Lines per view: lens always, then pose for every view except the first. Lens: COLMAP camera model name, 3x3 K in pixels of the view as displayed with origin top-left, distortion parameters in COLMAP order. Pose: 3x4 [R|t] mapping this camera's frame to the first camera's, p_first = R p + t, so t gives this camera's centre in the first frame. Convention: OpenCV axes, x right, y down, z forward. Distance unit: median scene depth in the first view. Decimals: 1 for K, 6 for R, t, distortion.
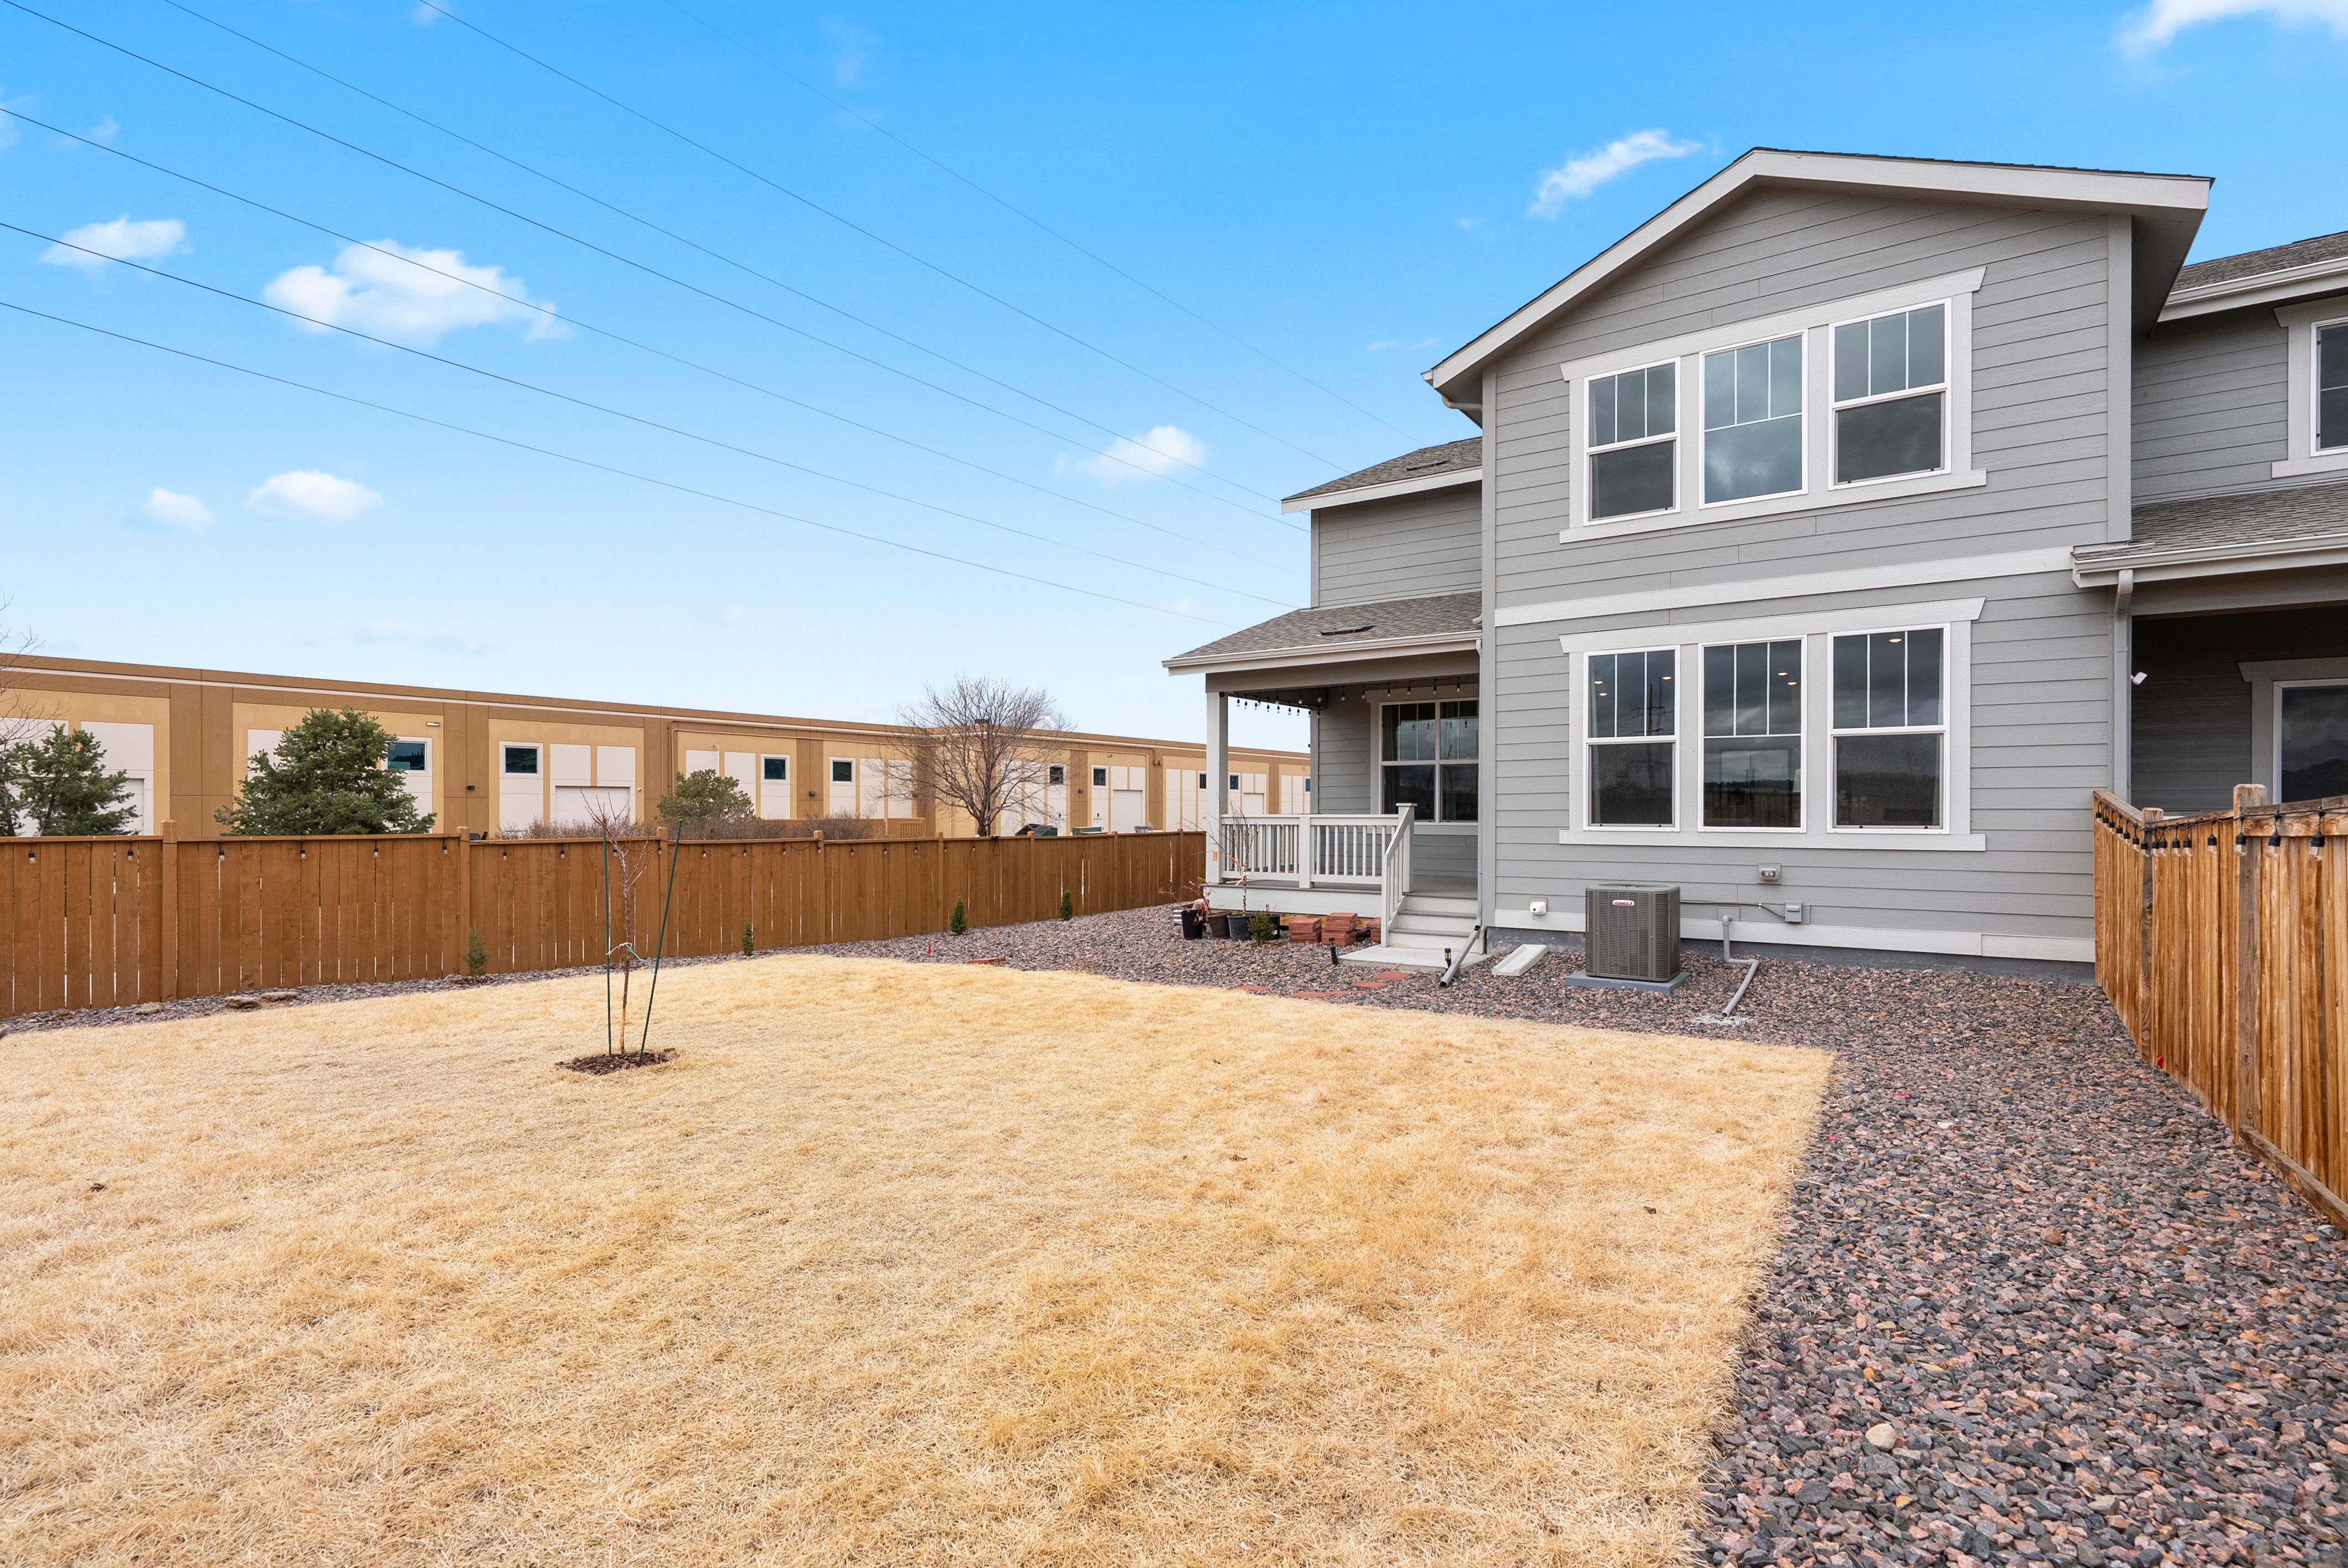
lens RADIAL K [[1076.1, 0, 1194.6], [0, 1076.1, 830.3], [0, 0, 1]] dist [-0.000156, -0.000349]
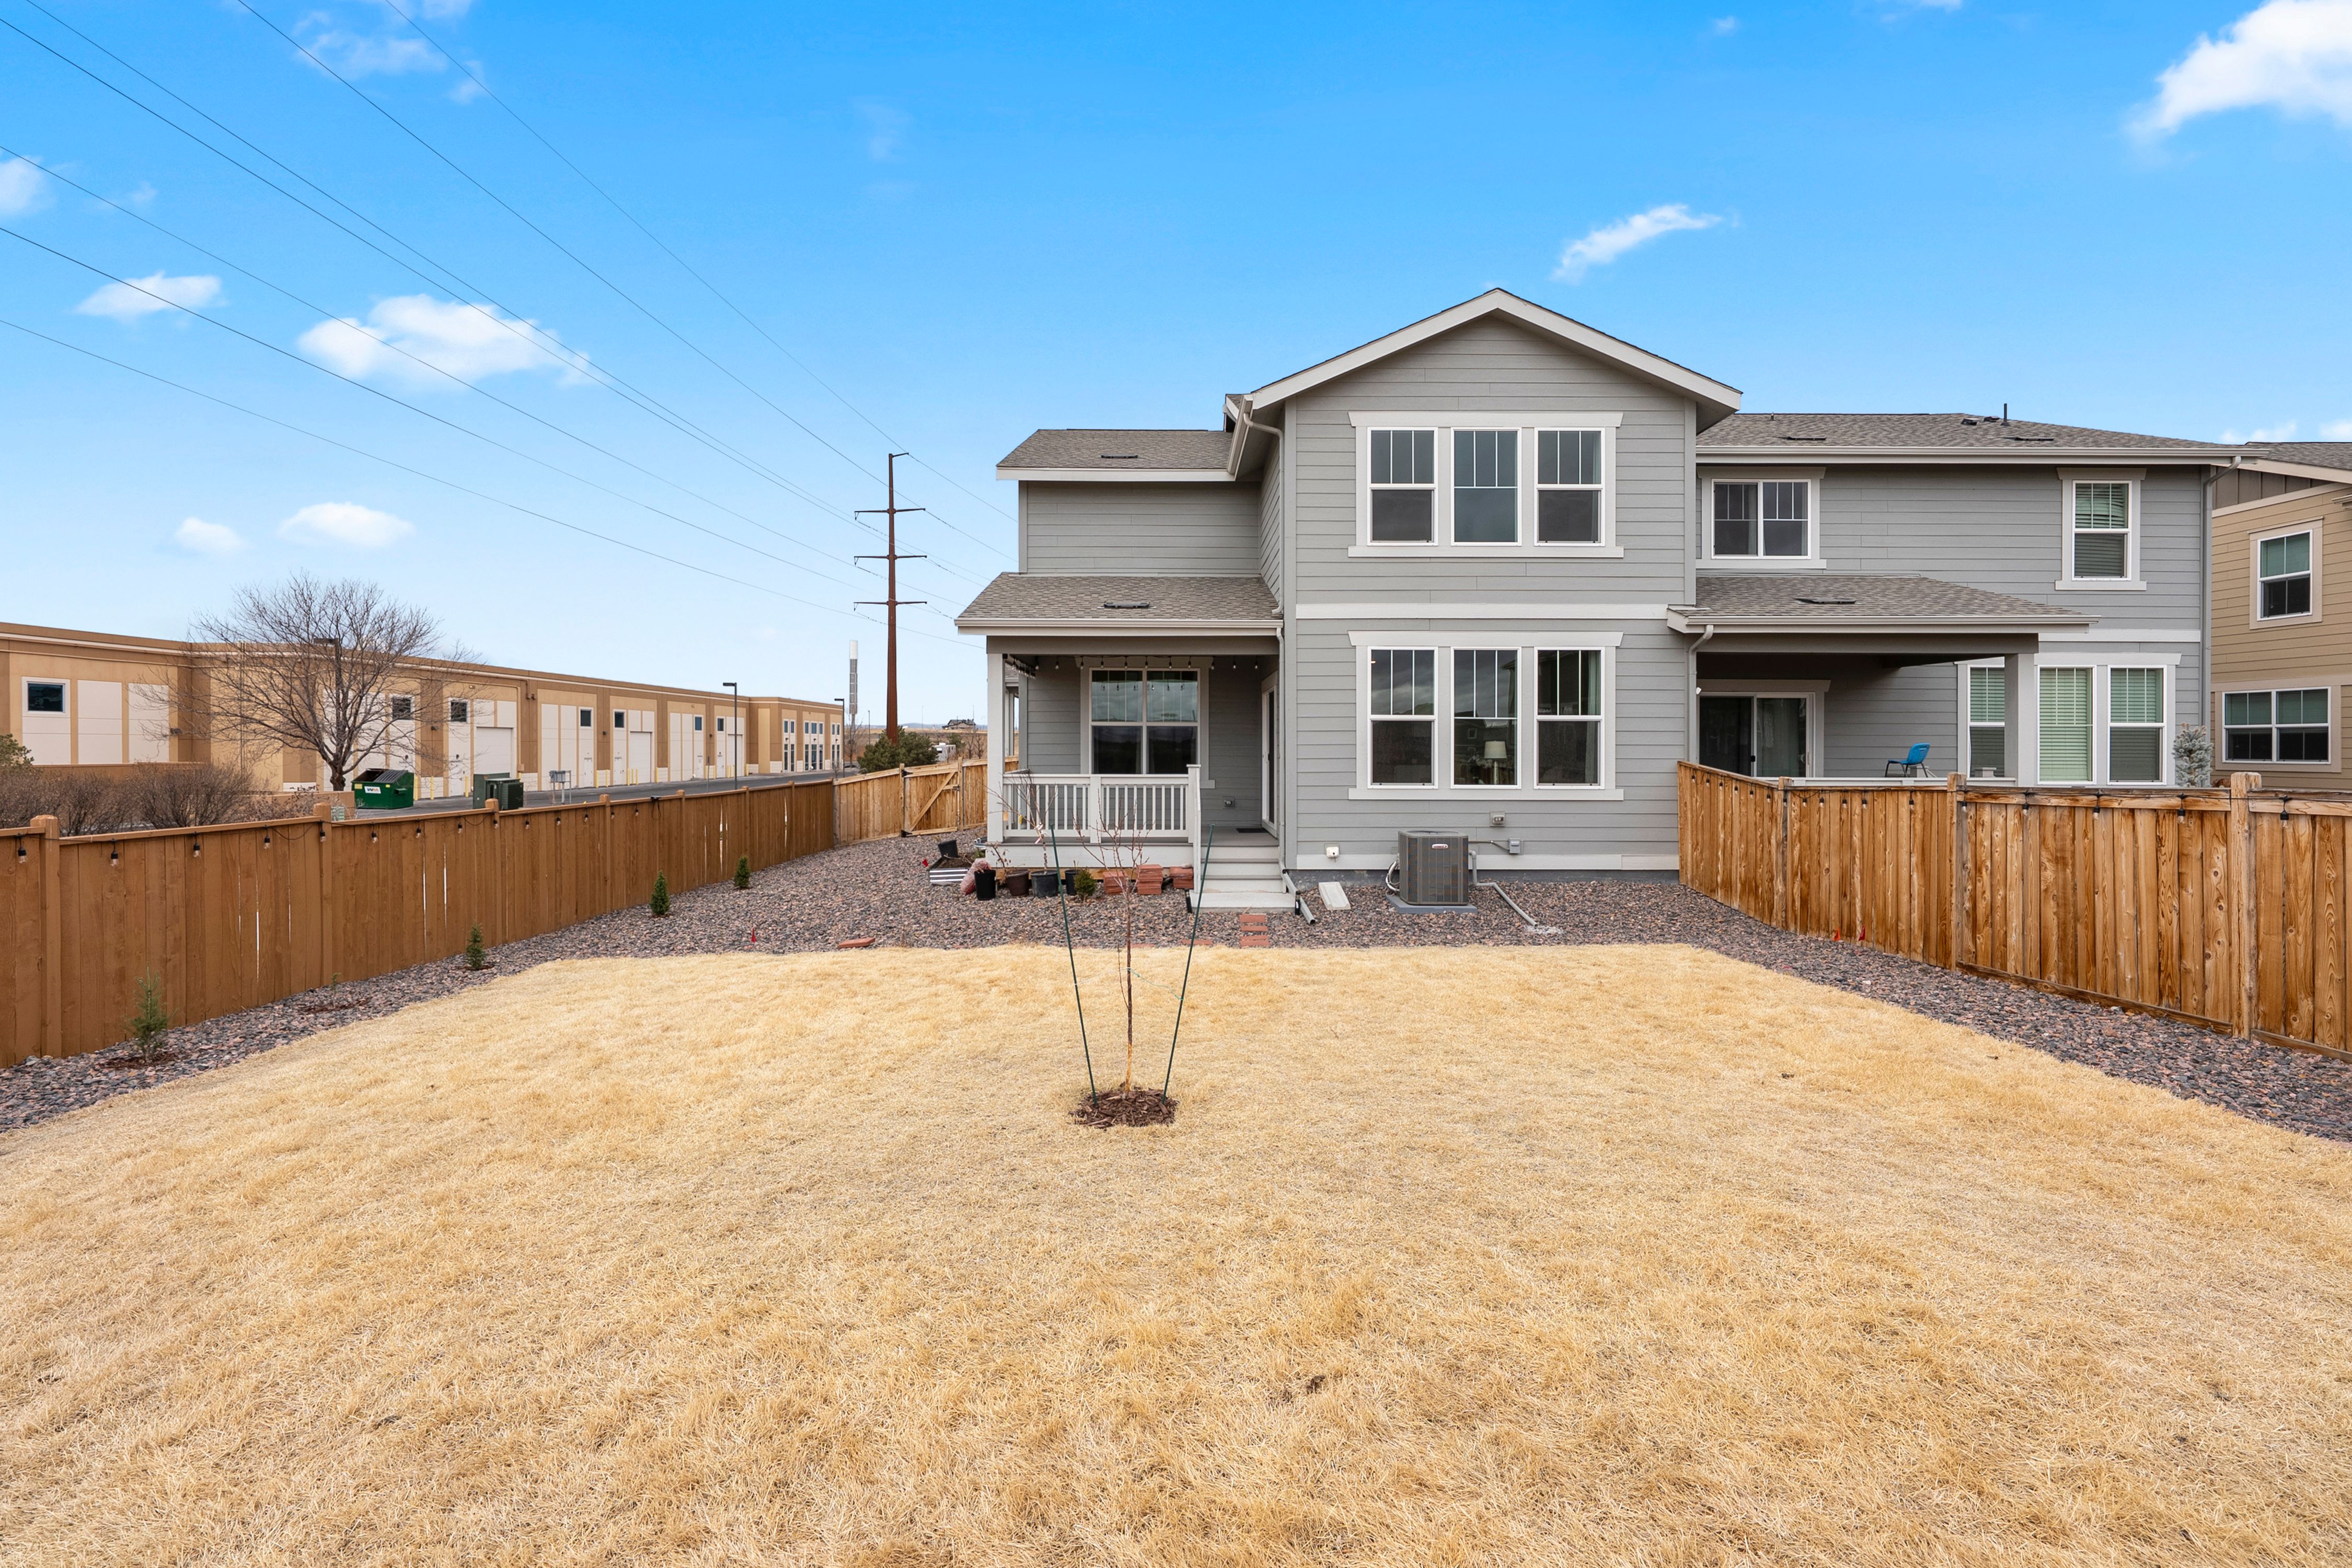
lens RADIAL K [[1004.7, 0, 1178.1], [0, 1004.7, 767.7], [0, 0, 1]] dist [0.000727, -0.000047]
pose [[0.826483, -0.008048, 0.562905, -0.469885], [0.007209, 0.999967, 0.003712, -0.029368], [-0.562916, 0.000990, 0.826513, 0.153838]]
